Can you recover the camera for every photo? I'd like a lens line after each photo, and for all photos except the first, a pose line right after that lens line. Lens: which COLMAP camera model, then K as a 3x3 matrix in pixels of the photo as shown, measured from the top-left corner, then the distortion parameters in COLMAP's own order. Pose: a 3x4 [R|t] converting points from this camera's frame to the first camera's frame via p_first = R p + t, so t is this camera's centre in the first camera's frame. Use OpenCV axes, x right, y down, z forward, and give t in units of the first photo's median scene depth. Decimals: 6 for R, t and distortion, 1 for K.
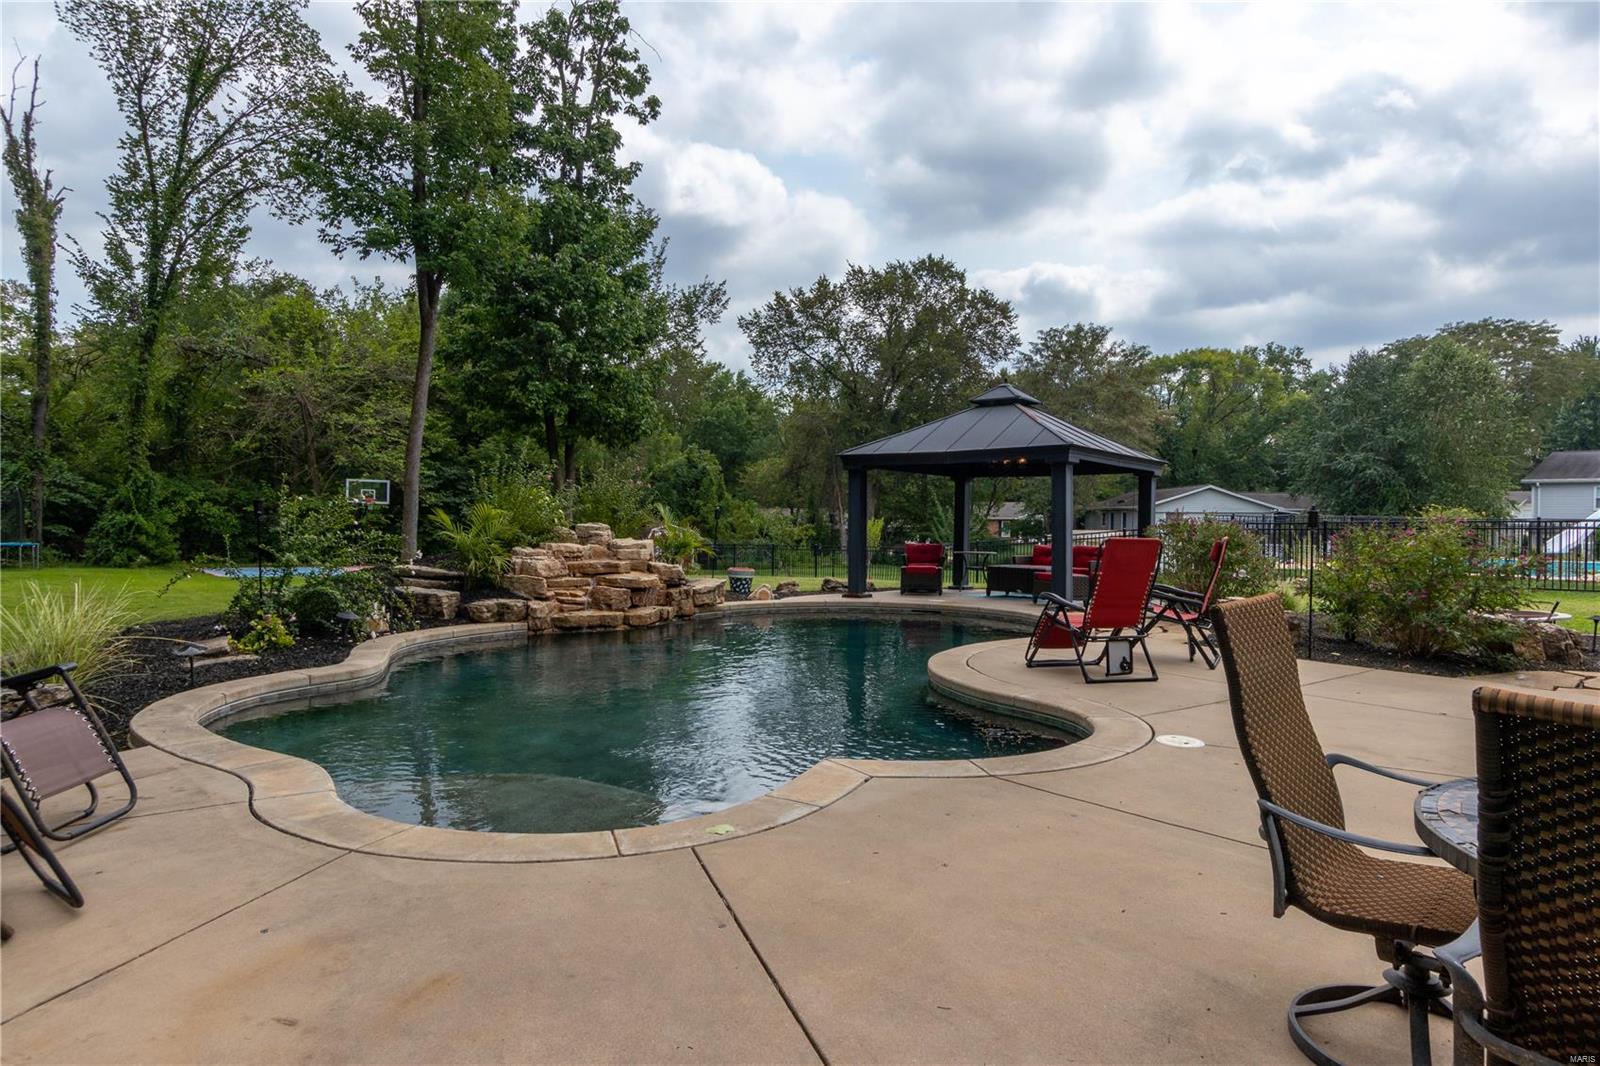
lens RADIAL K [[1011.5, 0, 802.4], [0, 1011.5, 527.7], [0, 0, 1]] dist [-0.007627, -0.001162]
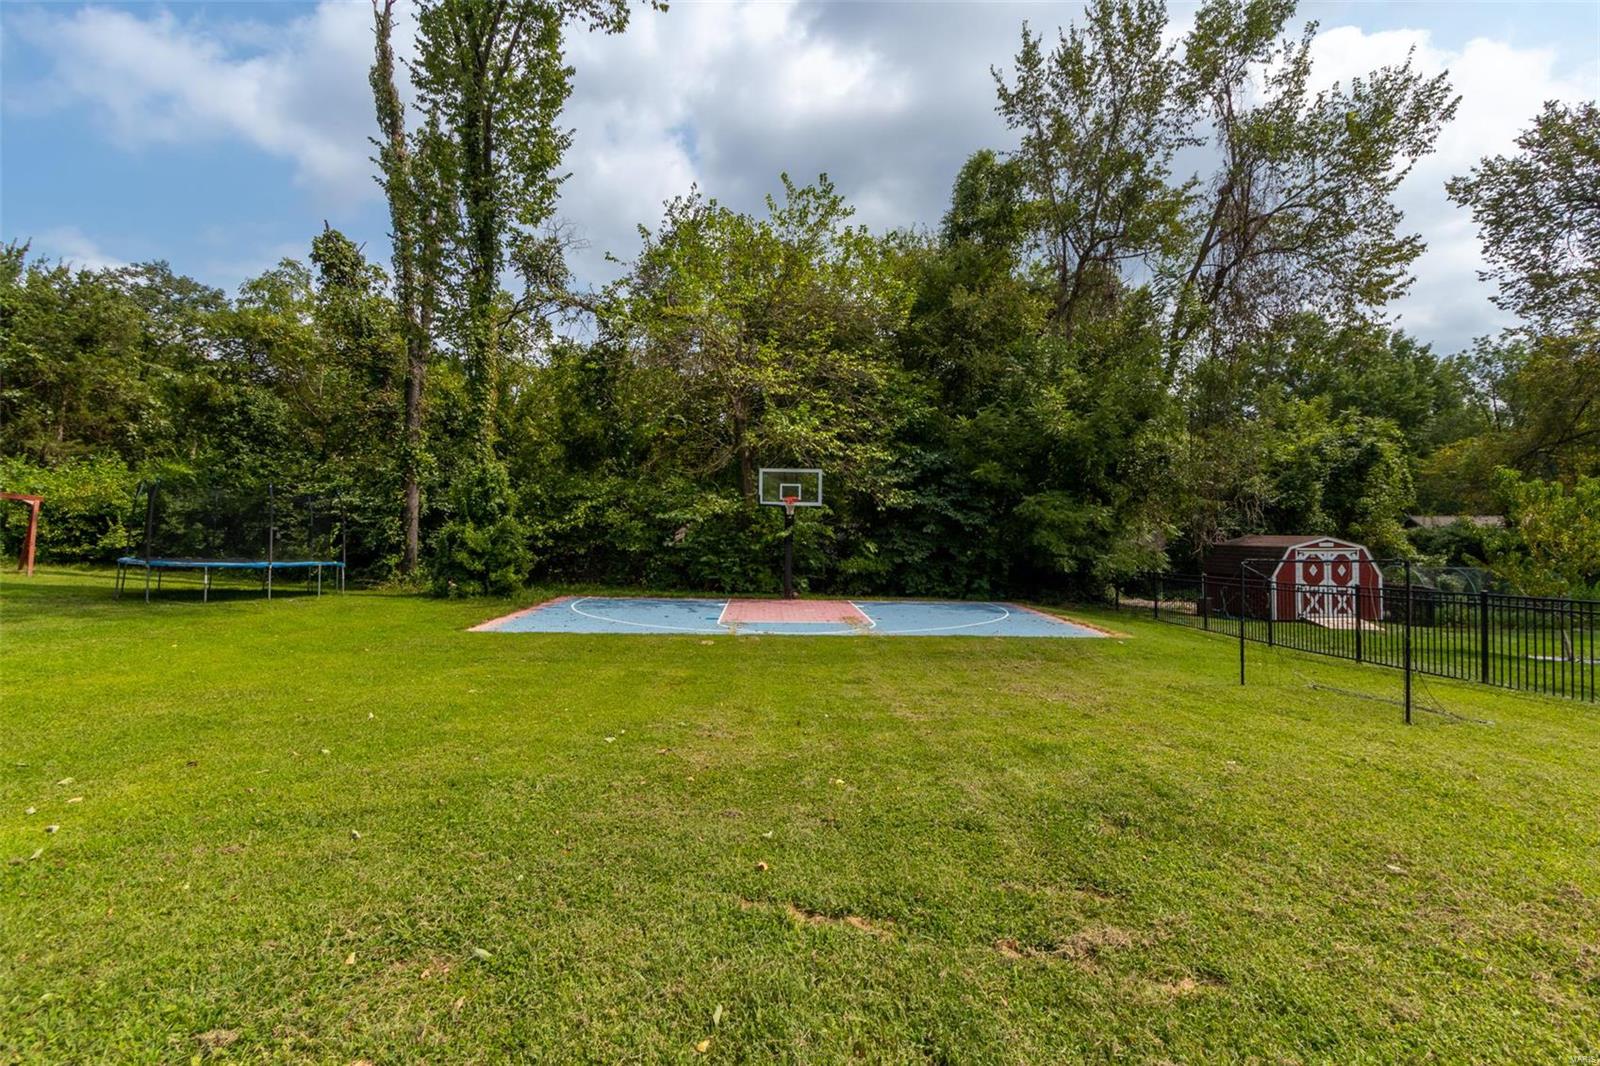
lens RADIAL K [[744.2, 0, 809.1], [0, 744.2, 531.5], [0, 0, 1]] dist [-0.000899, 0.000244]
pose [[0.781486, -0.005097, -0.623902, -0.096858], [-0.003329, 0.999918, -0.012339, -0.000962], [0.623914, 0.011720, 0.781405, 0.507540]]
